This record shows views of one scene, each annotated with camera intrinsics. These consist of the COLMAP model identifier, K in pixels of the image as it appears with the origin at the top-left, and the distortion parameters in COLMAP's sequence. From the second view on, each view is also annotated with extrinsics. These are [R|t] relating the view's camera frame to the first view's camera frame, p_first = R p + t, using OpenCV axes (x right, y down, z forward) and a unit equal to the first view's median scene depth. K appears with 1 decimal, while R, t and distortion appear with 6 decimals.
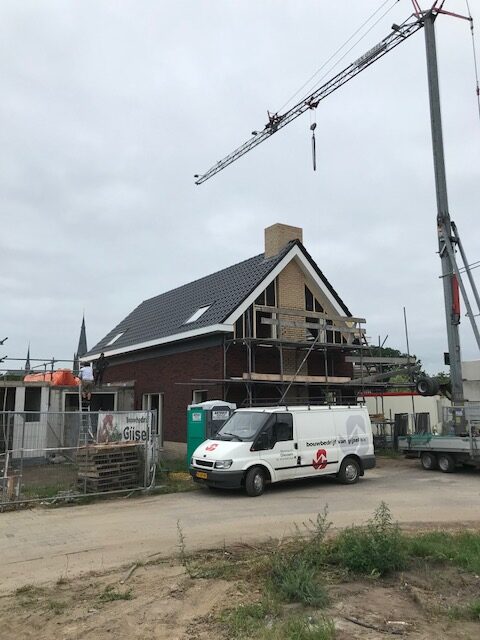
lens RADIAL K [[518.5, 0, 239.2], [0, 518.5, 319.8], [0, 0, 1]] dist [0.015983, 0.000825]
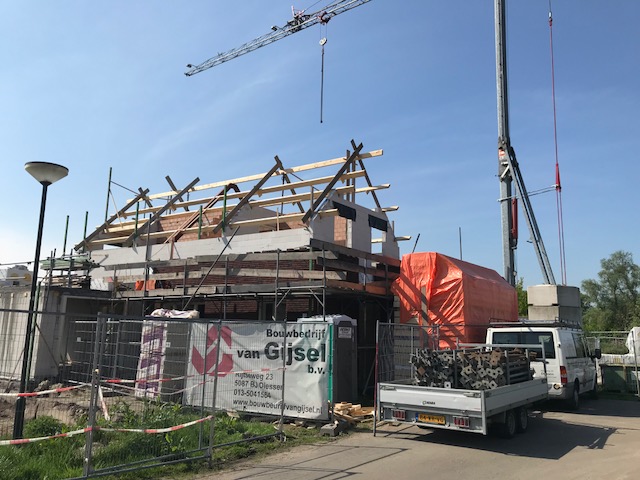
lens RADIAL K [[518.5, 0, 319.9], [0, 518.5, 242.5], [0, 0, 1]] dist [0.015983, 0.000825]
pose [[0.953652, 0.084266, 0.288873, -0.247687], [-0.085200, 0.996320, -0.009364, 0.040692], [-0.288599, -0.015682, 0.957322, 0.170728]]
